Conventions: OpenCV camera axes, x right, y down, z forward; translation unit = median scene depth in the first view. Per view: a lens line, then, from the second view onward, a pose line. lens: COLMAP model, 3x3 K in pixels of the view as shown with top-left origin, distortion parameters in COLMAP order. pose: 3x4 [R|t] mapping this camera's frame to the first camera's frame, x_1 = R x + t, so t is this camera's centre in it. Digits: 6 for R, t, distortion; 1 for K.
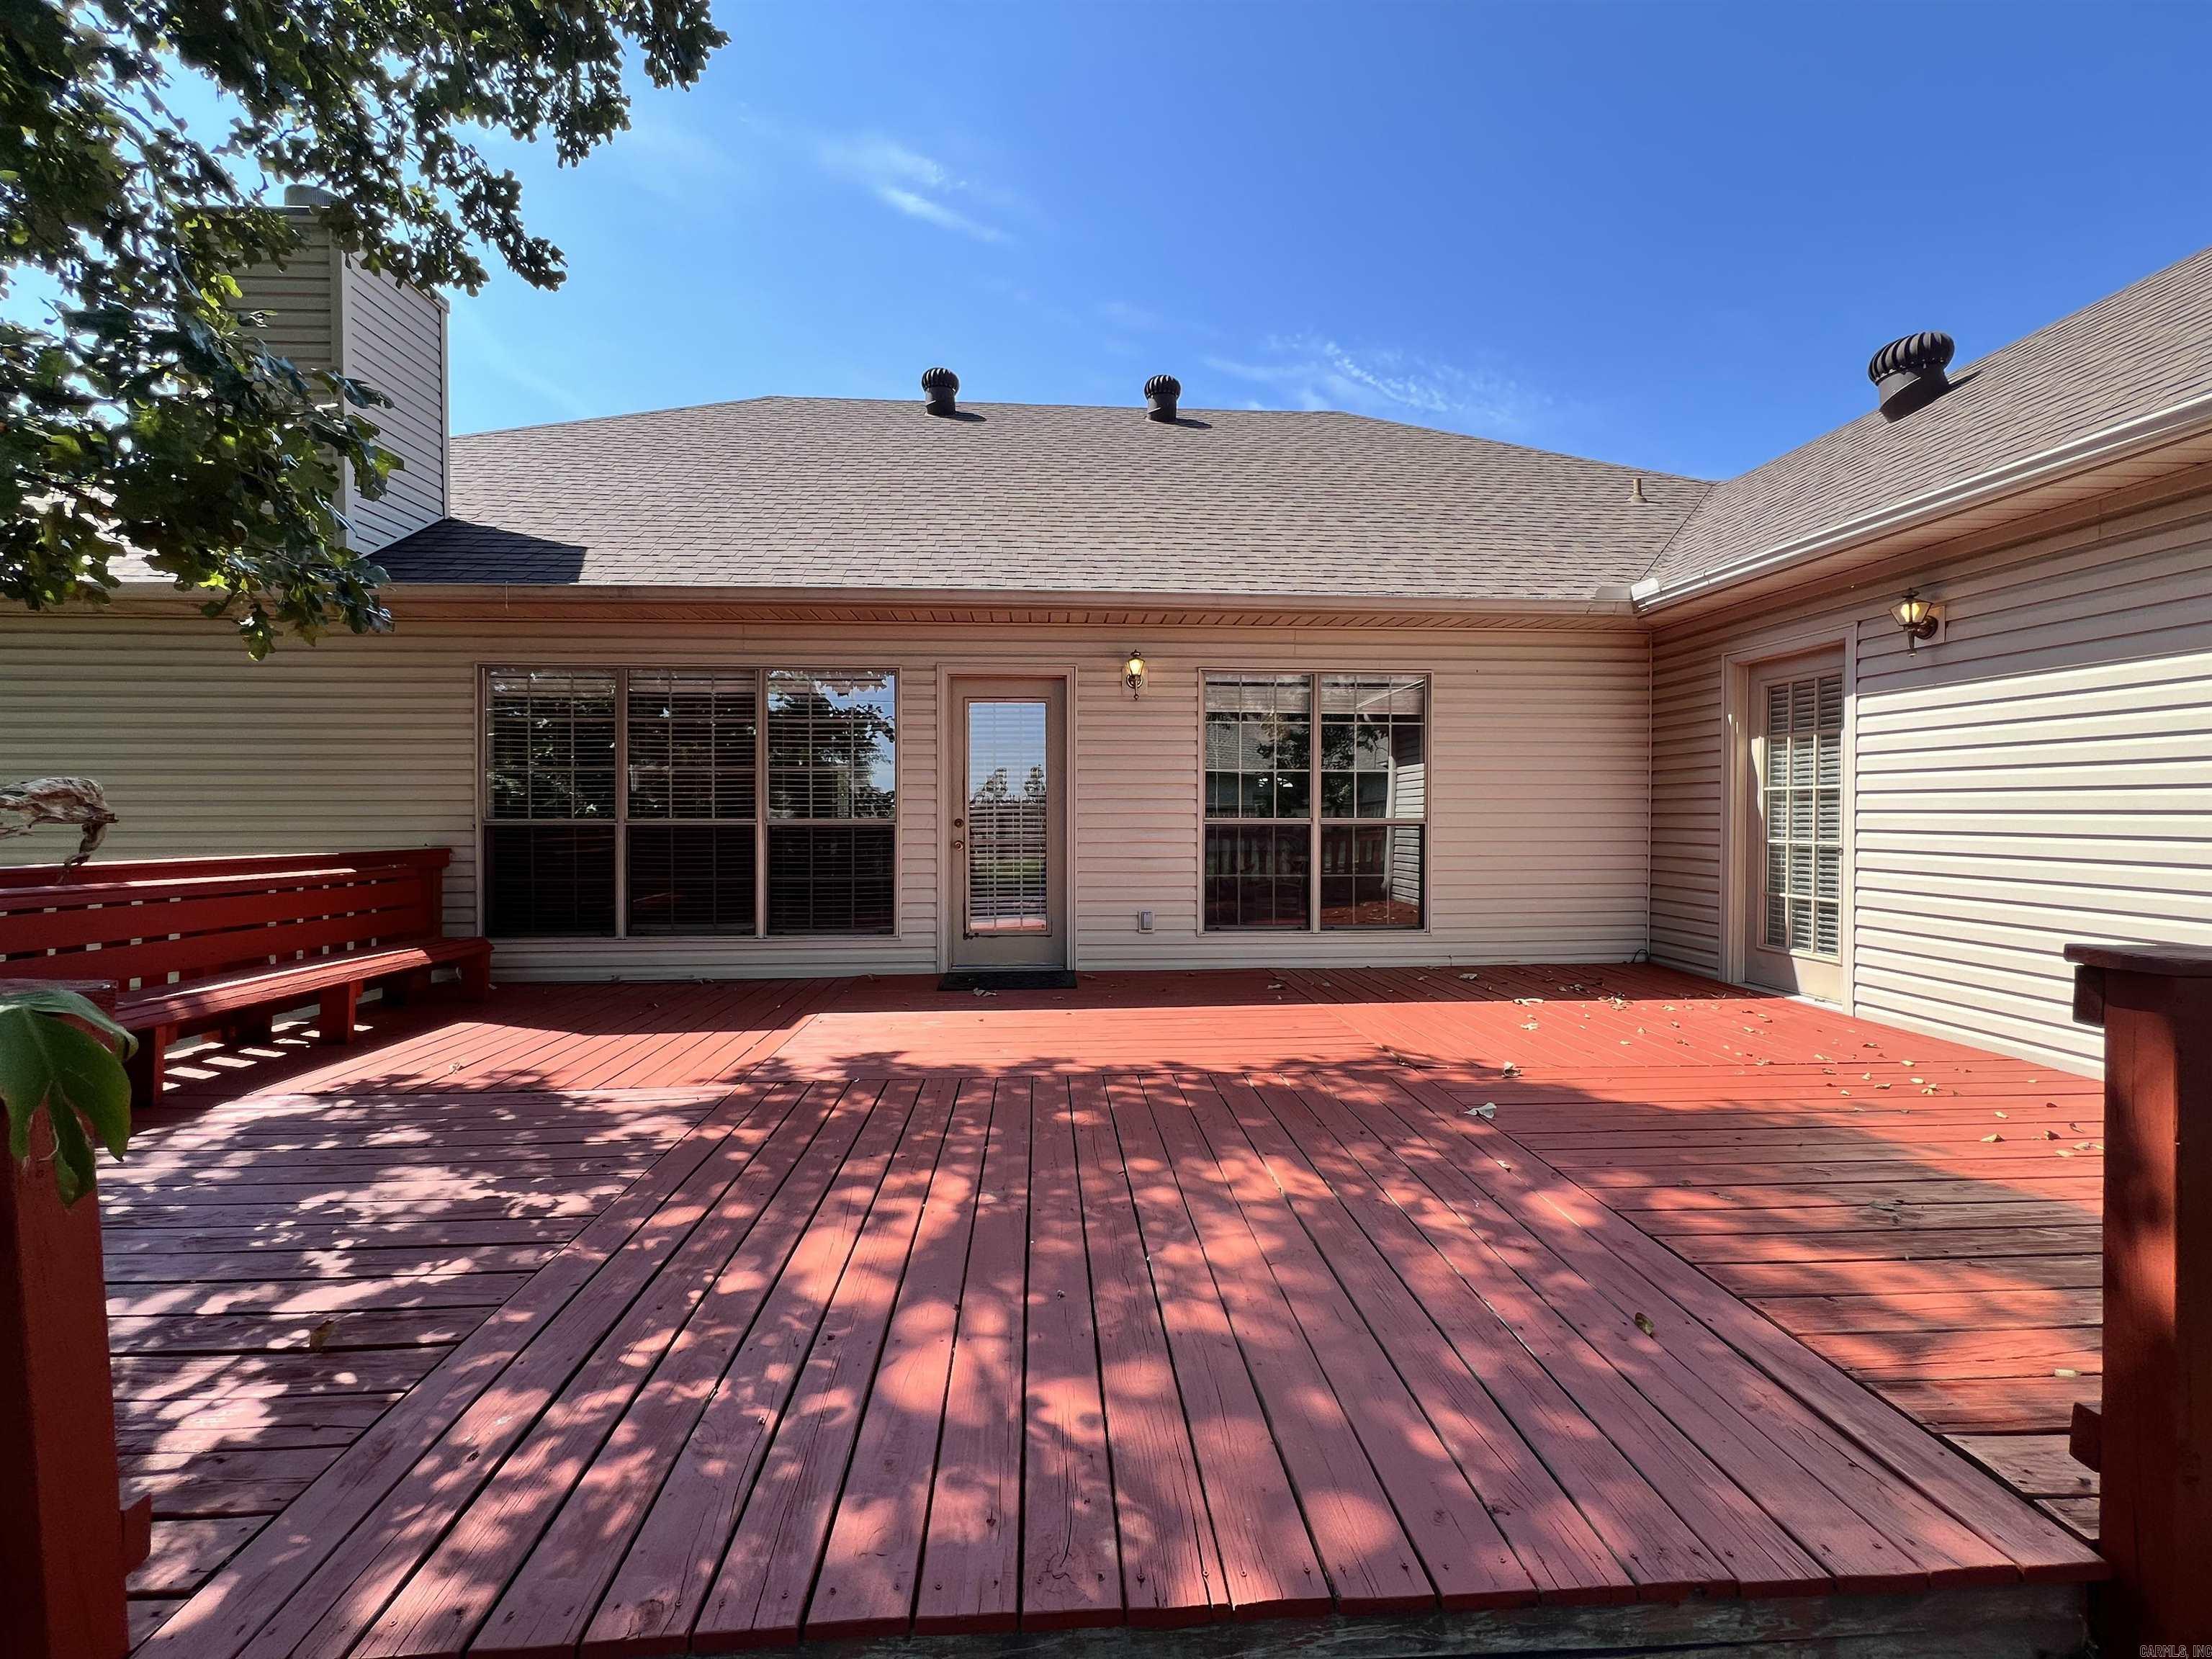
lens RADIAL K [[891.5, 0, 1108.9], [0, 891.5, 832.1], [0, 0, 1]] dist [0.004266, 0.000353]
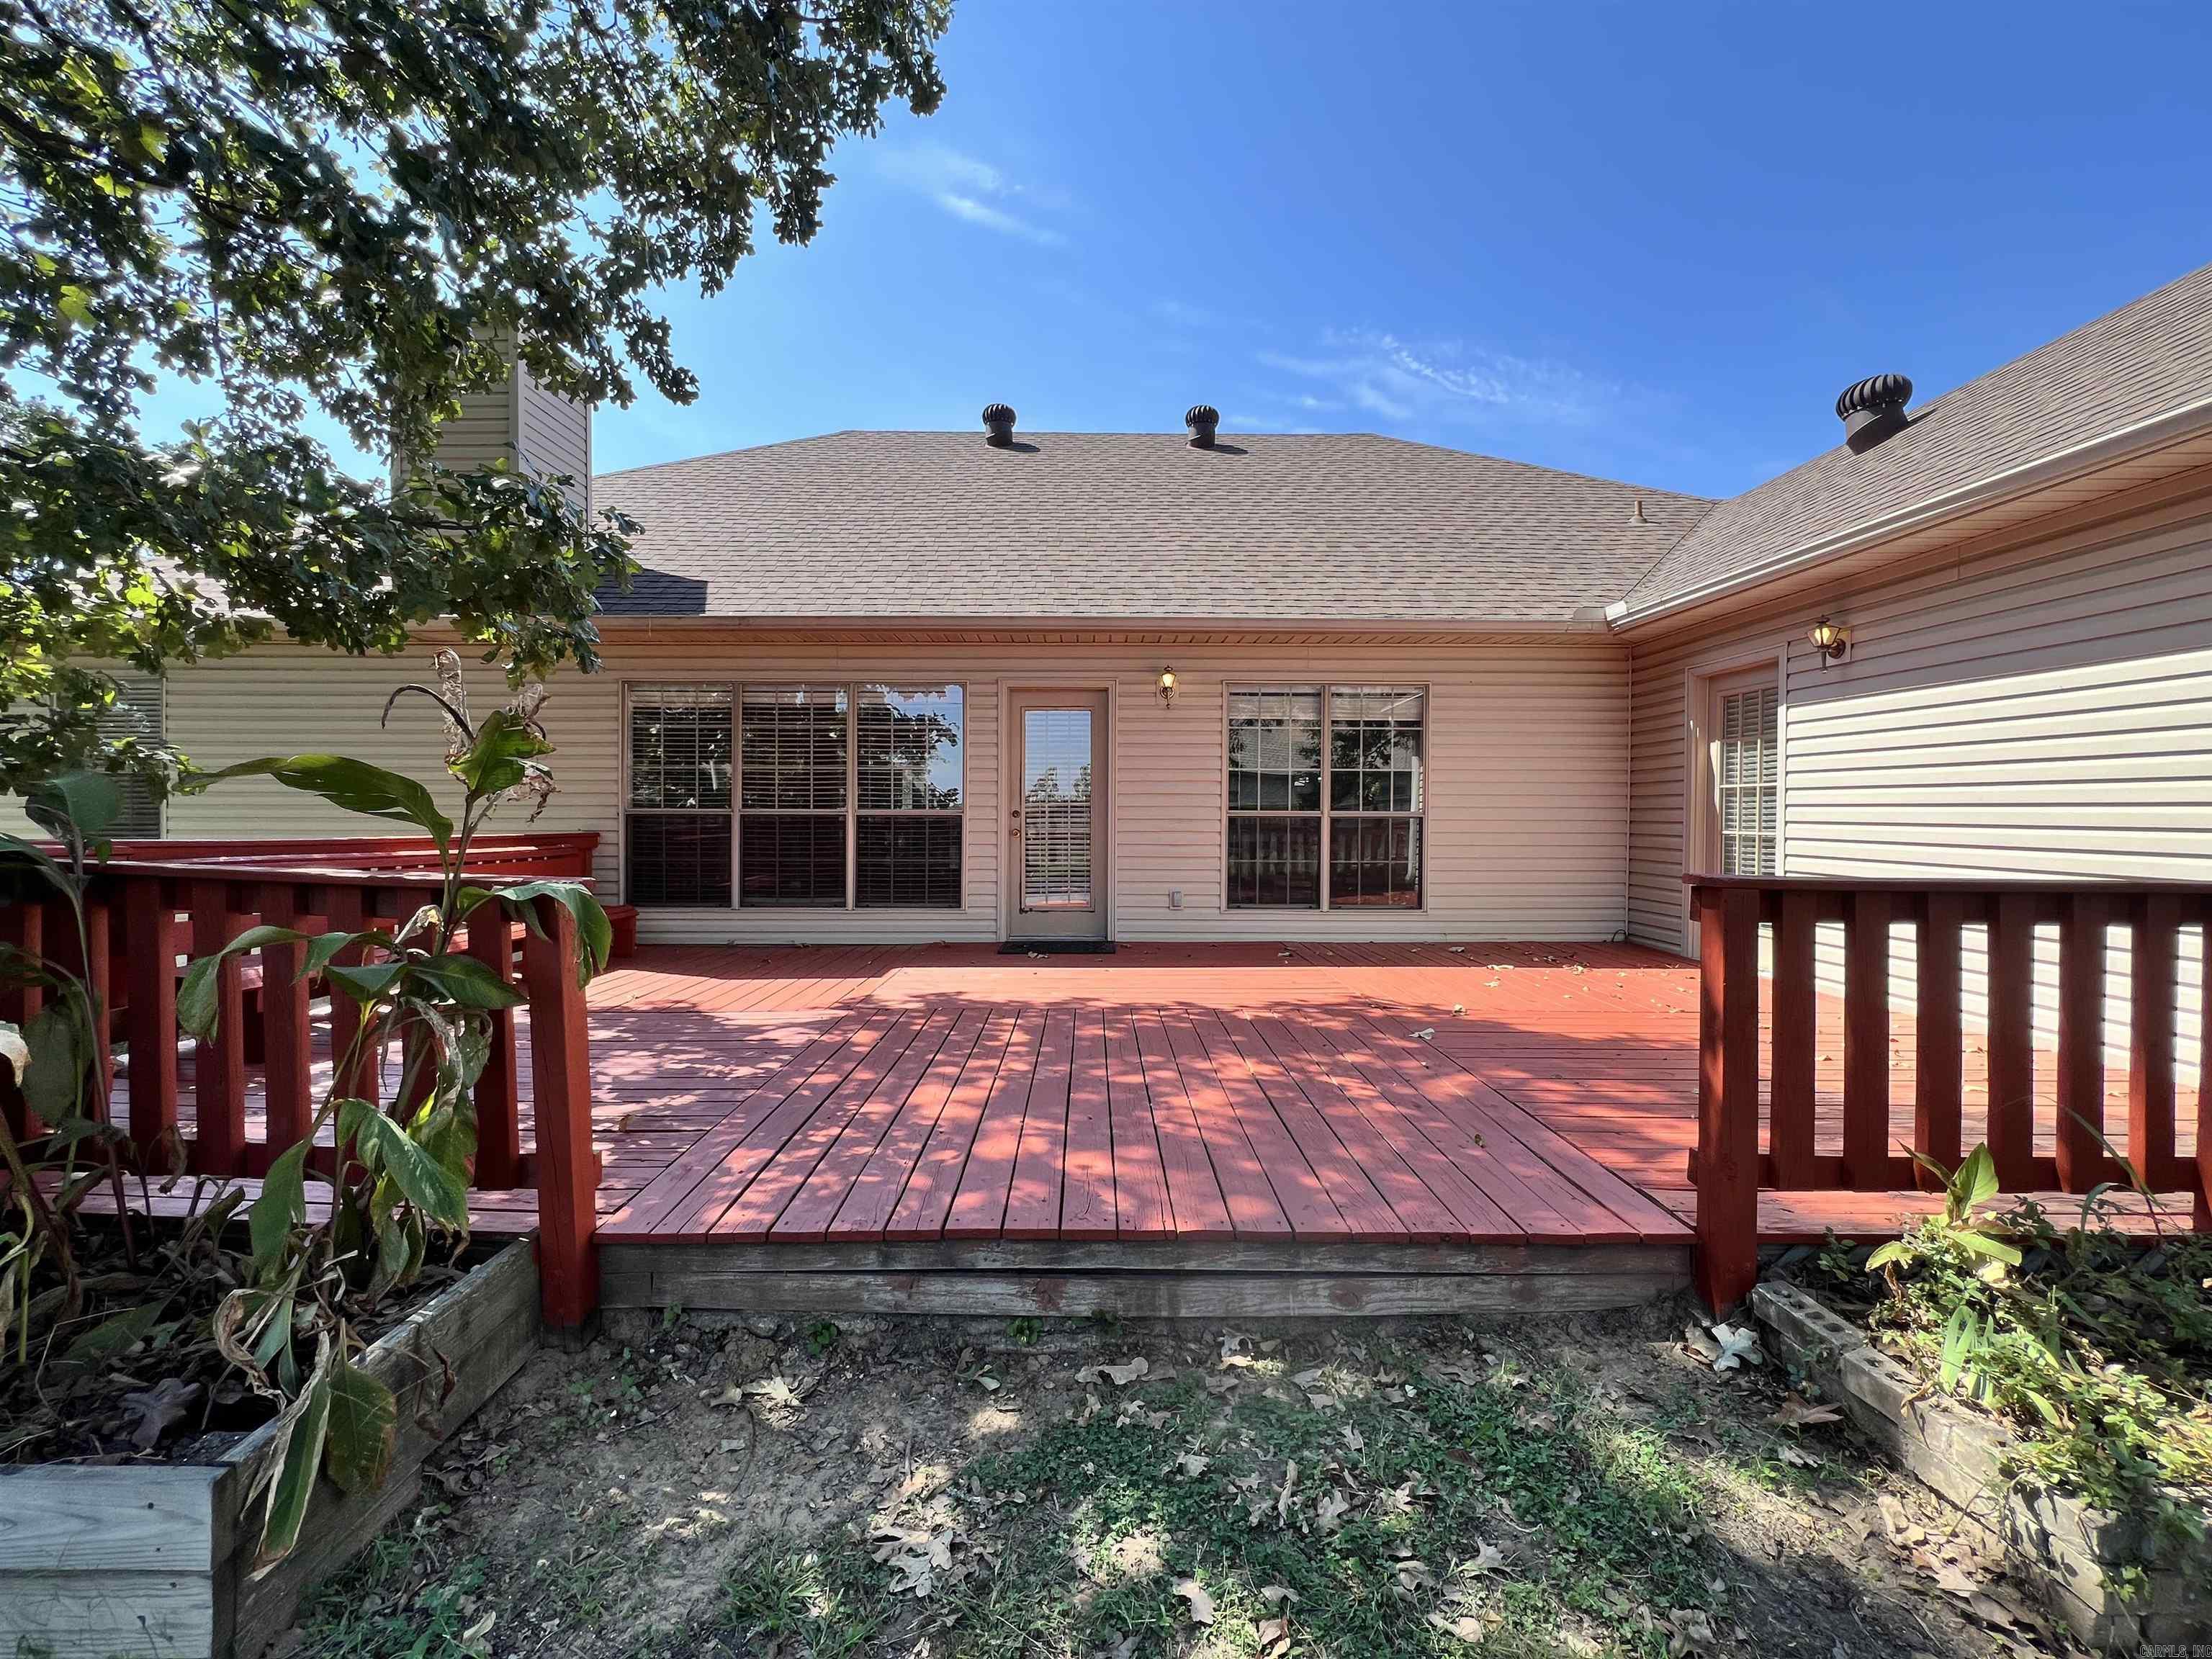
lens RADIAL K [[891.5, 0, 1094.1], [0, 891.5, 830.8], [0, 0, 1]] dist [0.004266, 0.000353]
pose [[0.997356, 0.006663, -0.072368, 0.021352], [-0.006754, 0.999977, -0.001021, 0.013521], [0.072359, 0.001507, 0.997378, -0.177501]]
